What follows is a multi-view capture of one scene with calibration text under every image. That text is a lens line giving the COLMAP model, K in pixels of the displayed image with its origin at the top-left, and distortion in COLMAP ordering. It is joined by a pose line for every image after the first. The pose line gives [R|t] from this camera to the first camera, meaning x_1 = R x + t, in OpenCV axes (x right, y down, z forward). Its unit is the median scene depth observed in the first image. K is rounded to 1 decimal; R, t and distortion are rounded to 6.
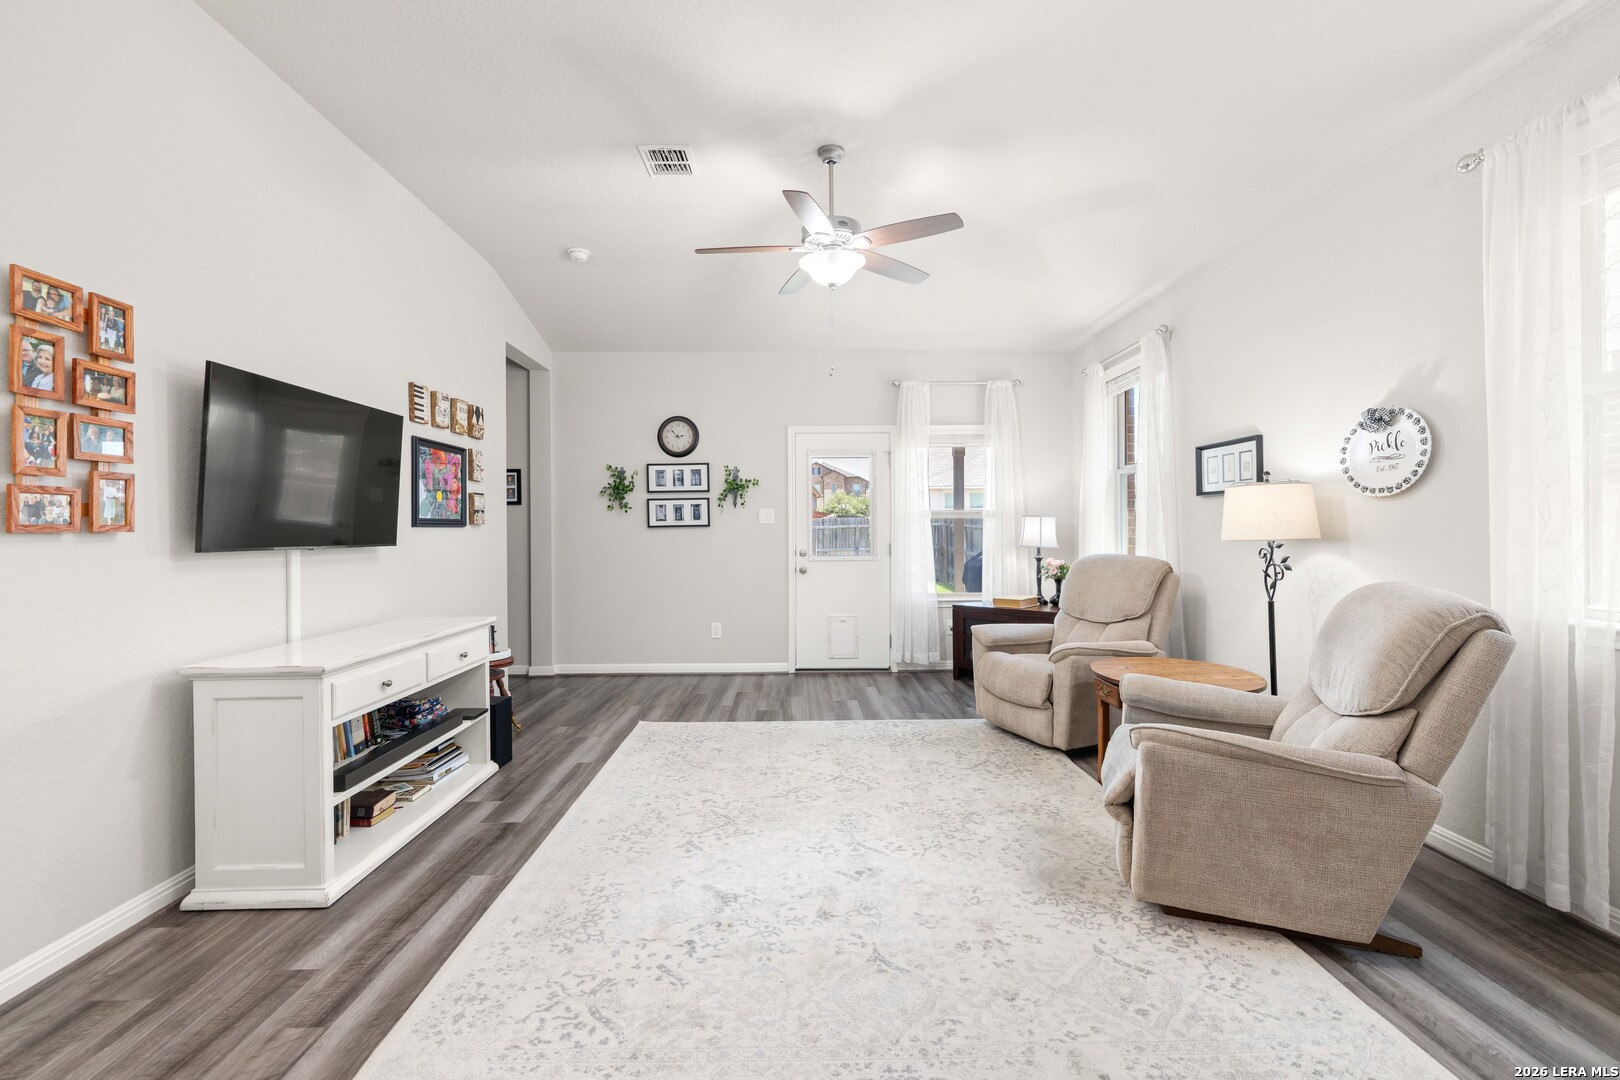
lens RADIAL K [[718.4, 0, 803.8], [0, 718.4, 528.4], [0, 0, 1]] dist [-0.005864, 0.002130]
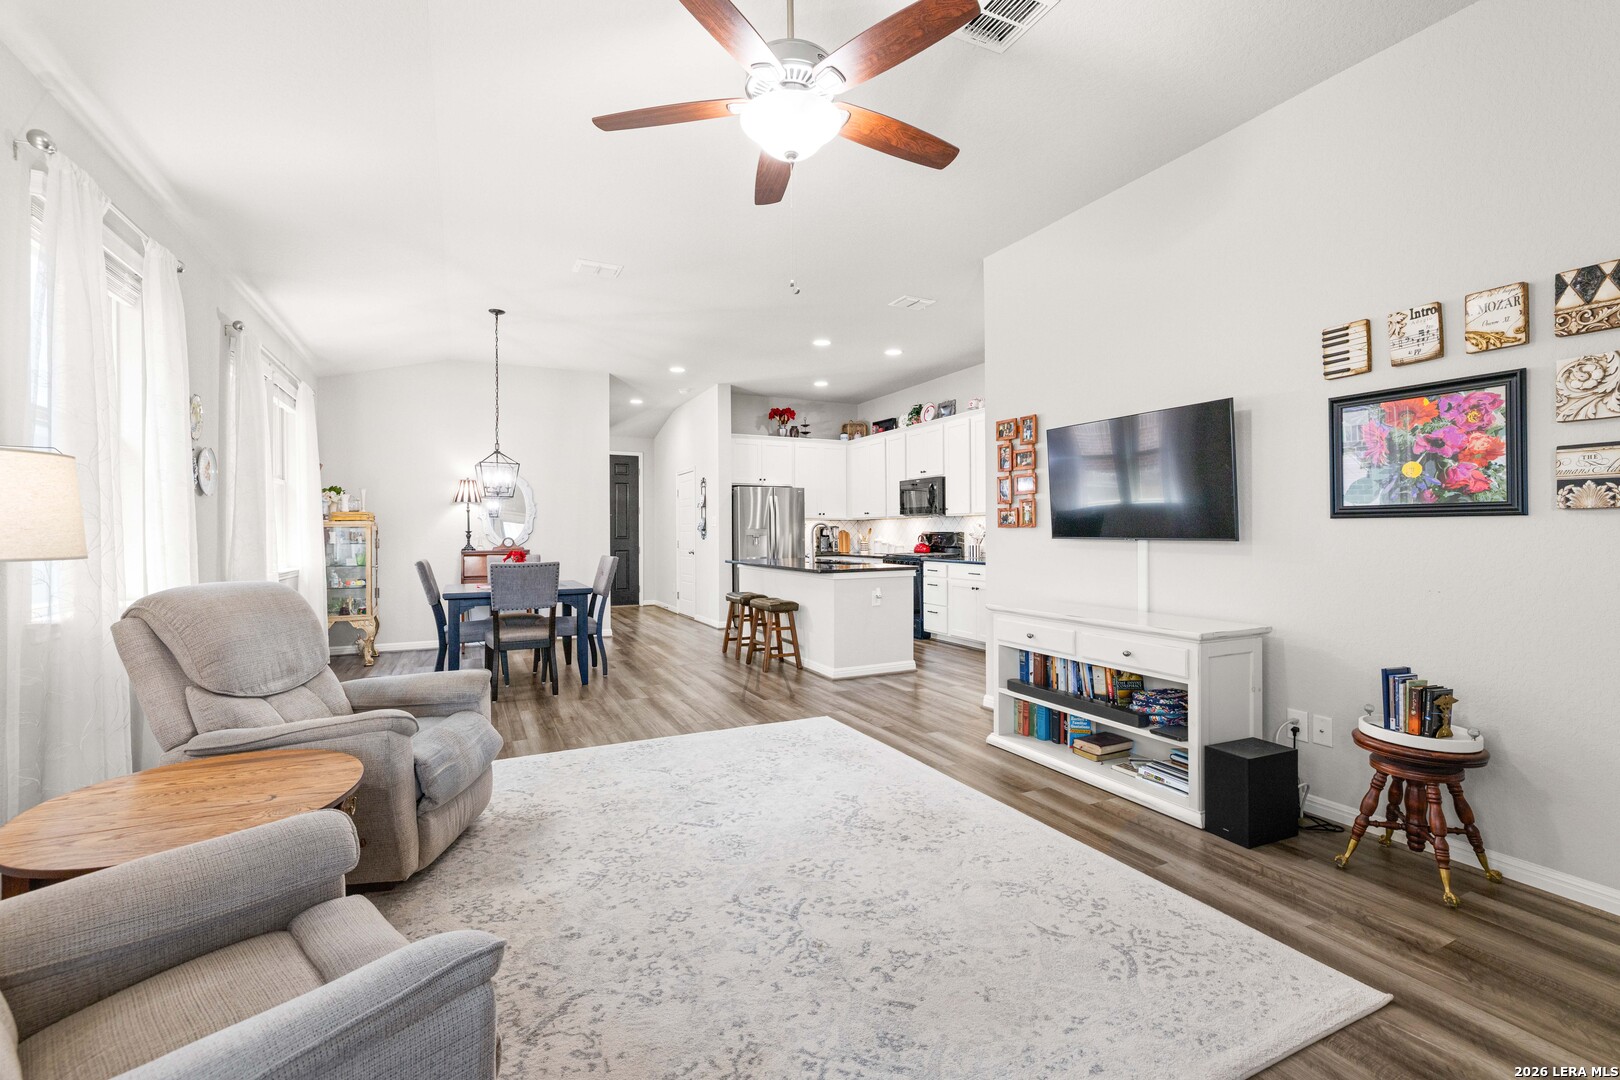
lens RADIAL K [[718.4, 0, 817.8], [0, 718.4, 531.0], [0, 0, 1]] dist [-0.005864, 0.002130]
pose [[-0.901534, 0.012699, -0.432523, 0.311794], [0.013005, 0.999913, 0.002251, 0.002302], [0.432513, -0.003596, -0.901620, 1.636438]]
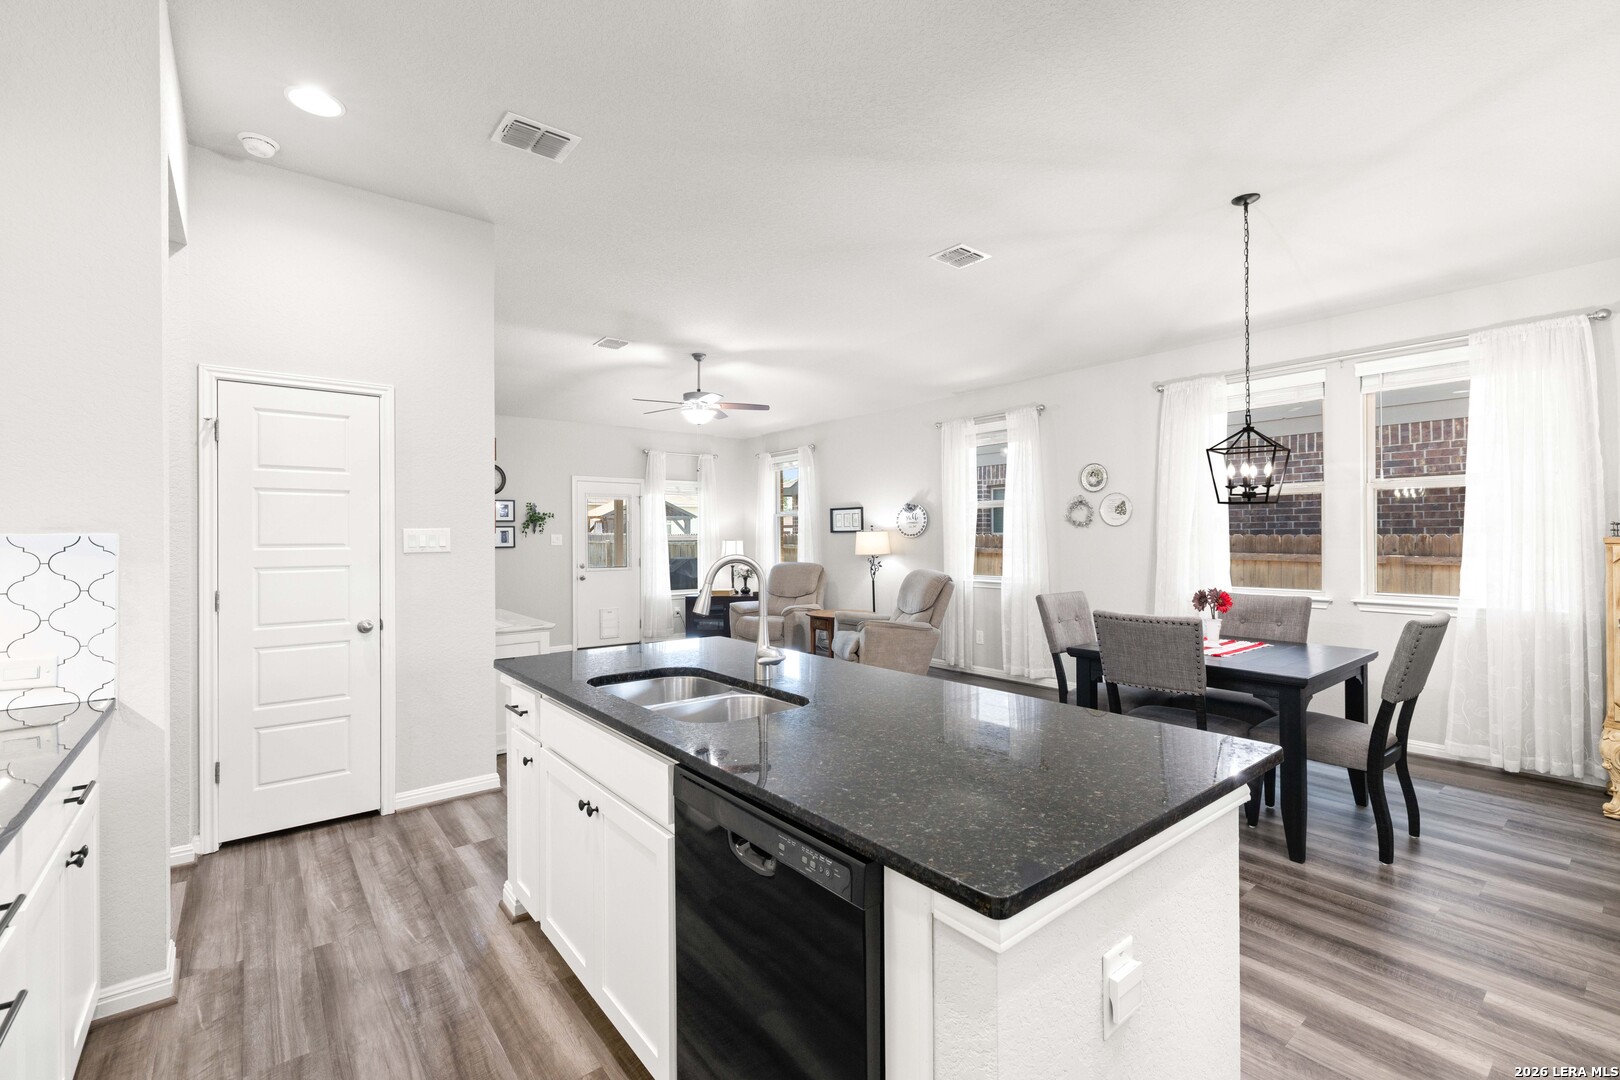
lens RADIAL K [[718.4, 0, 822.3], [0, 718.4, 538.5], [0, 0, 1]] dist [-0.005864, 0.002130]
pose [[0.788244, 0.000279, 0.615362, -0.889583], [-0.000119, 1.000000, -0.000301, -0.034381], [-0.615362, 0.000164, 0.788244, -0.724084]]
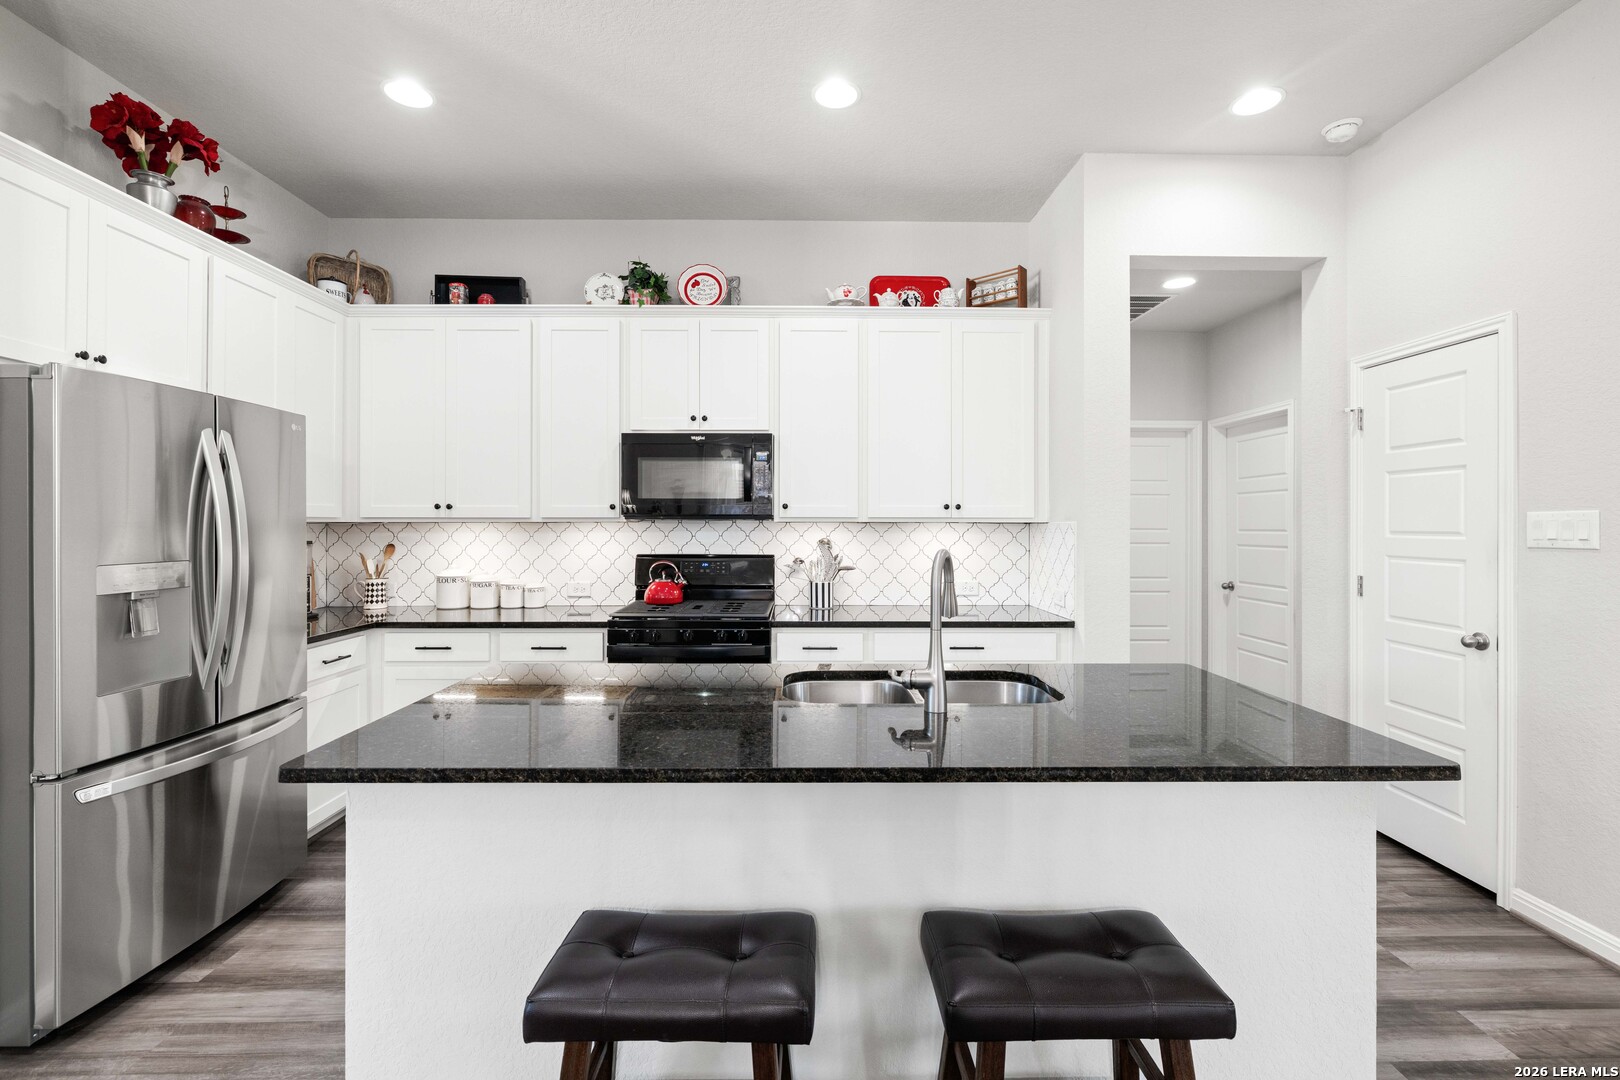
lens RADIAL K [[718.4, 0, 823.2], [0, 718.4, 520.9], [0, 0, 1]] dist [-0.005864, 0.002130]
pose [[0.005407, 0.001708, -0.999984, -0.009631], [-0.002408, 0.999996, 0.001695, -0.039550], [0.999982, 0.002399, 0.005411, -0.239765]]
